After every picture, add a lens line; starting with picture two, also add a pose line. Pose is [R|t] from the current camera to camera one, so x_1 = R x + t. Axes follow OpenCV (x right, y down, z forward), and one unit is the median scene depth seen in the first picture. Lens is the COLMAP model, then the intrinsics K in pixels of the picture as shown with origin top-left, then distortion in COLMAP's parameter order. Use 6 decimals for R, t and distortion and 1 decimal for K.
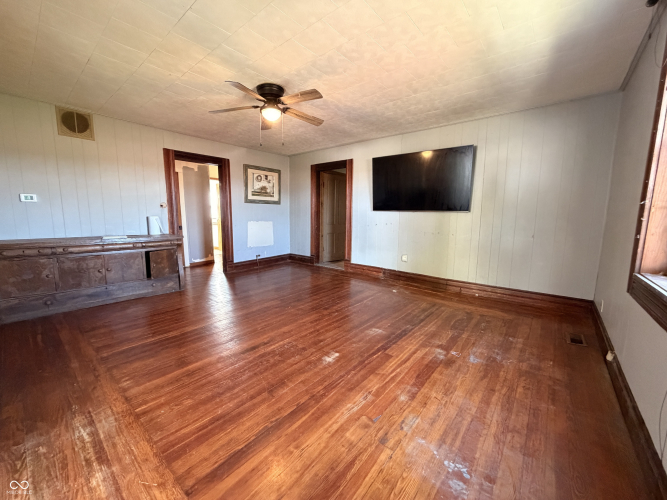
lens RADIAL K [[266.2, 0, 330.3], [0, 266.2, 248.9], [0, 0, 1]] dist [0.001032, -0.000171]
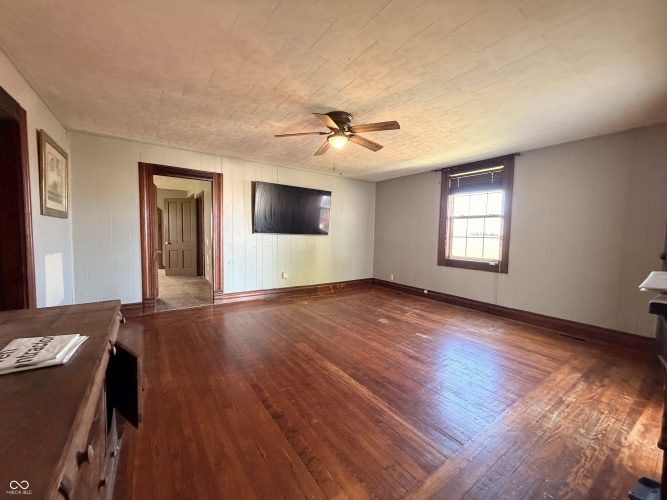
lens RADIAL K [[266.2, 0, 330.3], [0, 266.2, 248.9], [0, 0, 1]] dist [0.001032, -0.000171]
pose [[0.258847, -0.060311, 0.964034, -1.321218], [0.109291, 0.993468, 0.032807, -0.163102], [-0.959715, 0.096869, 0.263748, 0.887379]]
